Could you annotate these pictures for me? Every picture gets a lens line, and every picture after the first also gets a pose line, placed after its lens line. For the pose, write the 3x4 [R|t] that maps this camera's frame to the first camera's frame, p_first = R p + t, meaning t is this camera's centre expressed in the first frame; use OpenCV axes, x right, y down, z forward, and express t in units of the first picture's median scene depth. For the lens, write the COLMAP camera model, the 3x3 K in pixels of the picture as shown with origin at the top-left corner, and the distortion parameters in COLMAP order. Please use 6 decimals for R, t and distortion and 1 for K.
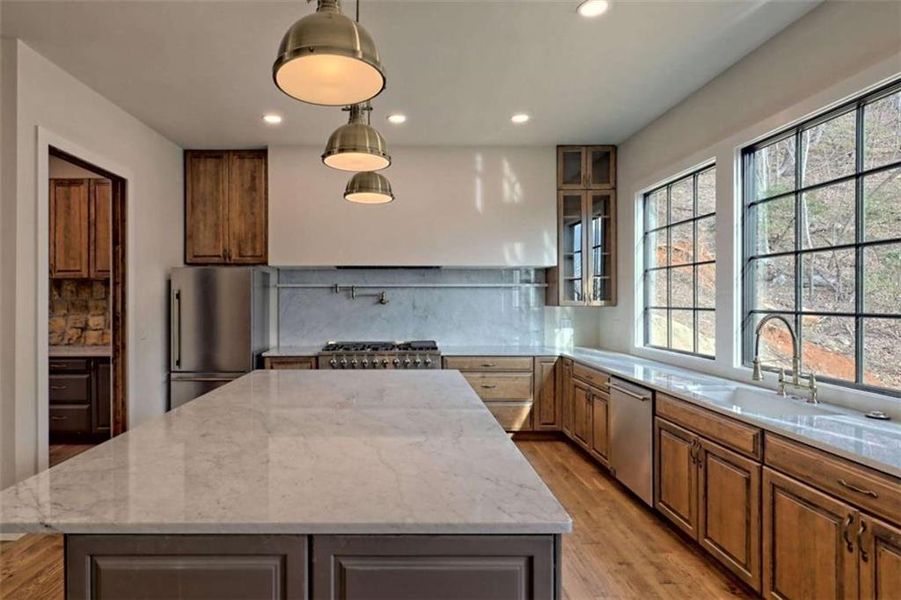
lens RADIAL K [[487.7, 0, 426.6], [0, 487.7, 300.4], [0, 0, 1]] dist [0.006281, -0.002577]
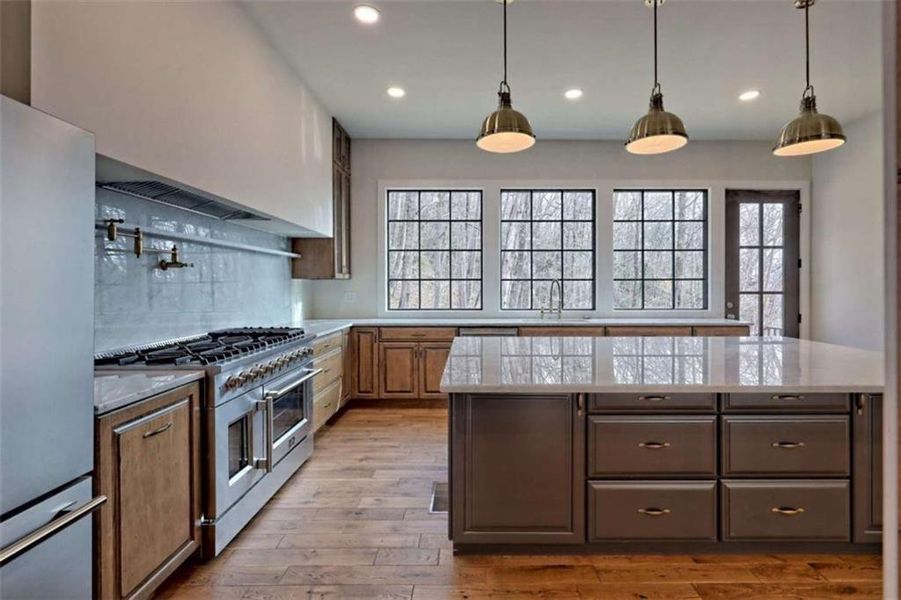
lens RADIAL K [[412.6, 0, 453.1], [0, 412.6, 292.0], [0, 0, 1]] dist [-0.000850, 0.001814]
pose [[0.028541, -0.007704, 0.999563, -0.567980], [0.008320, 0.999937, 0.007469, 0.036102], [-0.999558, 0.008104, 0.028604, 0.730037]]
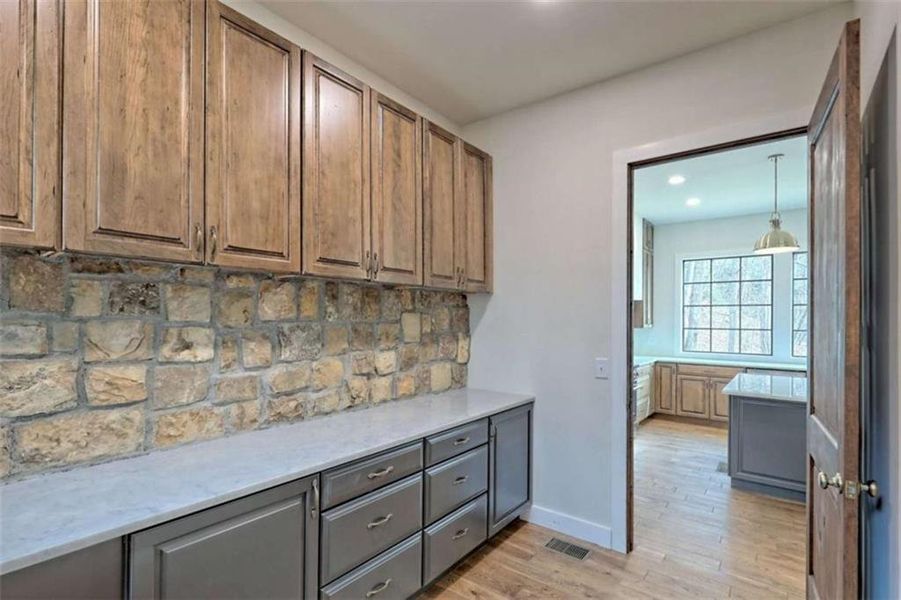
lens RADIAL K [[434.0, 0, 452.3], [0, 434.0, 320.4], [0, 0, 1]] dist [0.006389, -0.001416]
pose [[0.600889, 0.005524, 0.799314, -1.107088], [-0.003584, 0.999985, -0.004217, -0.002397], [-0.799325, -0.000330, 0.600899, 0.672765]]
